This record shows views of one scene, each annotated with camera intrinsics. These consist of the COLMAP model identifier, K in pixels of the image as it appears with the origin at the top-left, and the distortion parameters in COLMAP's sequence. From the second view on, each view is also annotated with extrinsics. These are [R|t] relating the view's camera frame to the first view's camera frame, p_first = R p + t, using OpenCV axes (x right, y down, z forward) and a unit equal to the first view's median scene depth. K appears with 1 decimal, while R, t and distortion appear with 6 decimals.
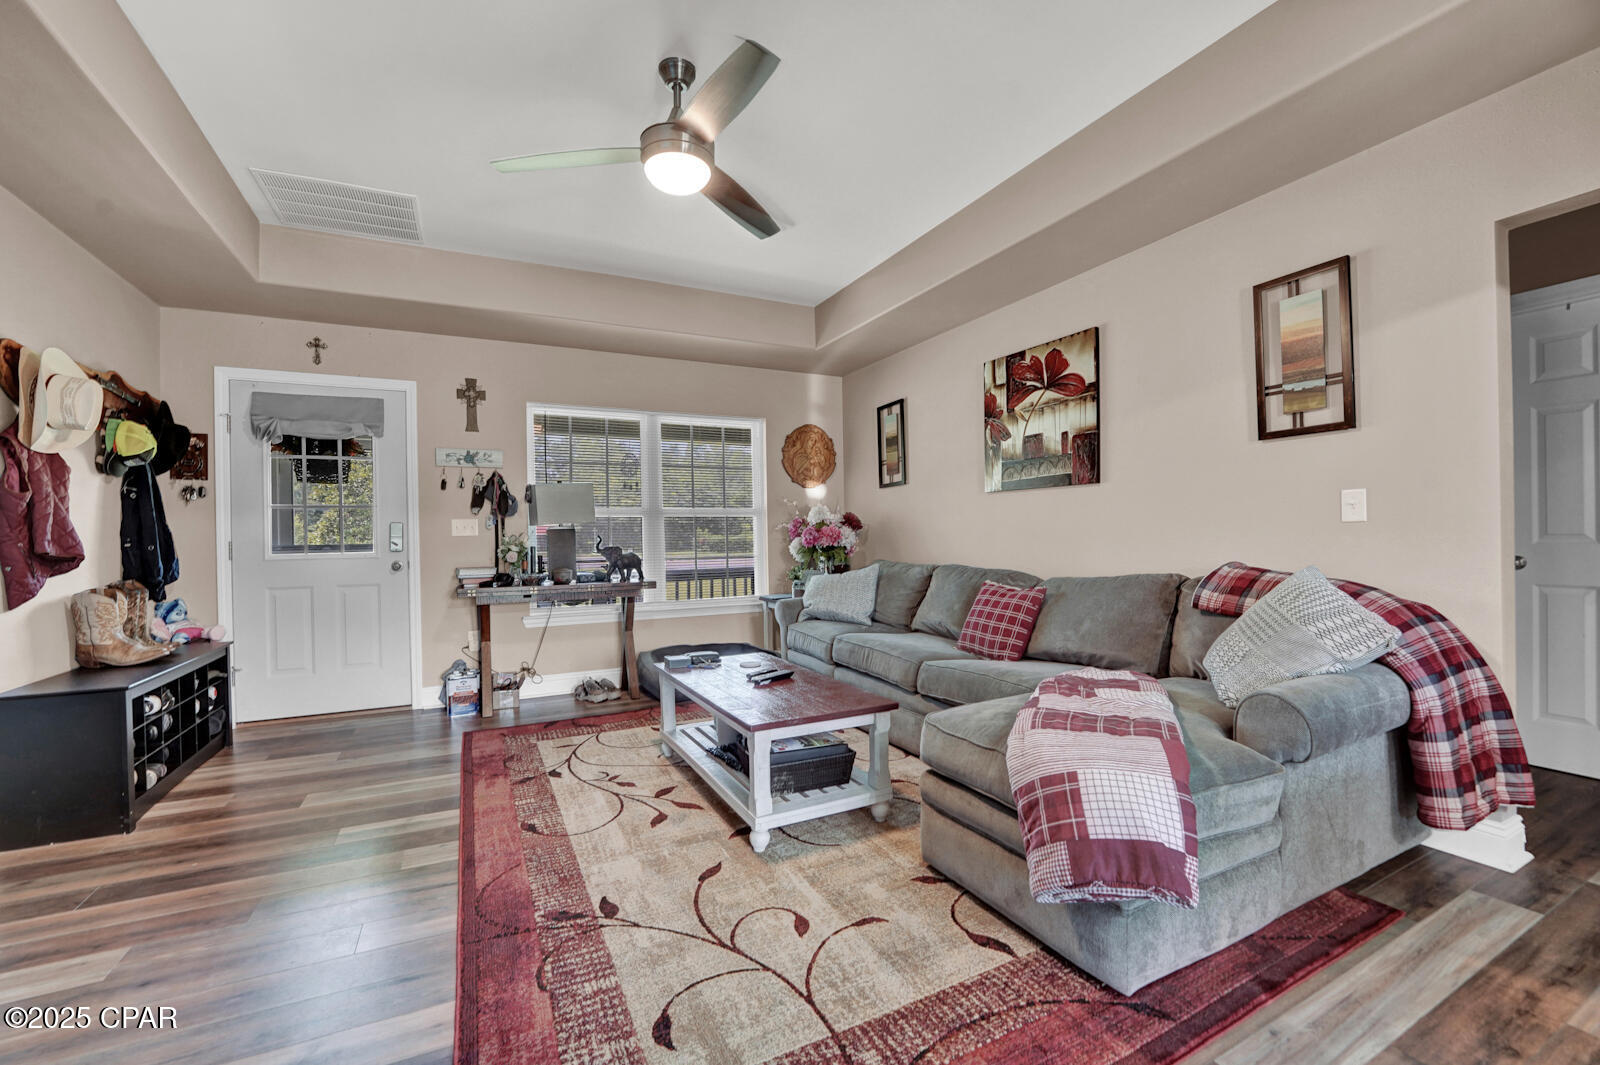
lens RADIAL K [[655.5, 0, 790.0], [0, 655.5, 536.4], [0, 0, 1]] dist [-0.022423, 0.000102]
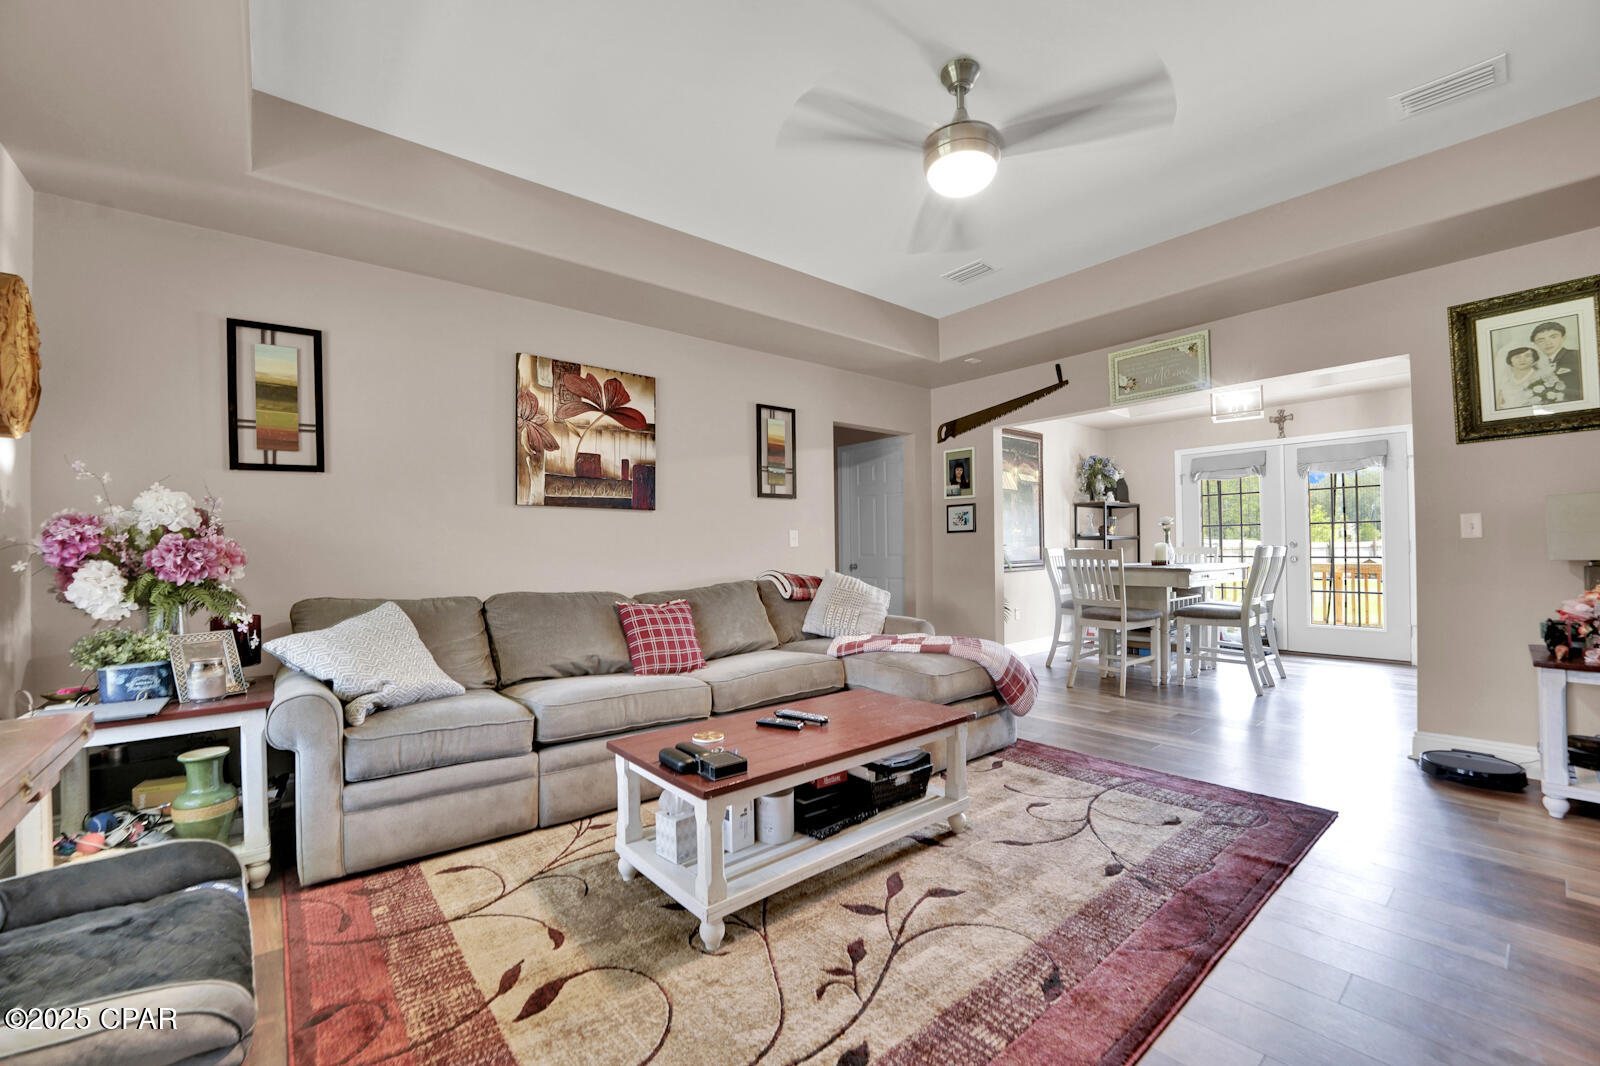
lens RADIAL K [[650.4, 0, 803.0], [0, 650.4, 535.6], [0, 0, 1]] dist [-0.013394, 0.000300]
pose [[-0.241121, 0.038728, 0.969722, -0.654424], [0.015545, 0.999229, -0.036041, 0.008827], [-0.970370, 0.006384, -0.241538, 0.925766]]
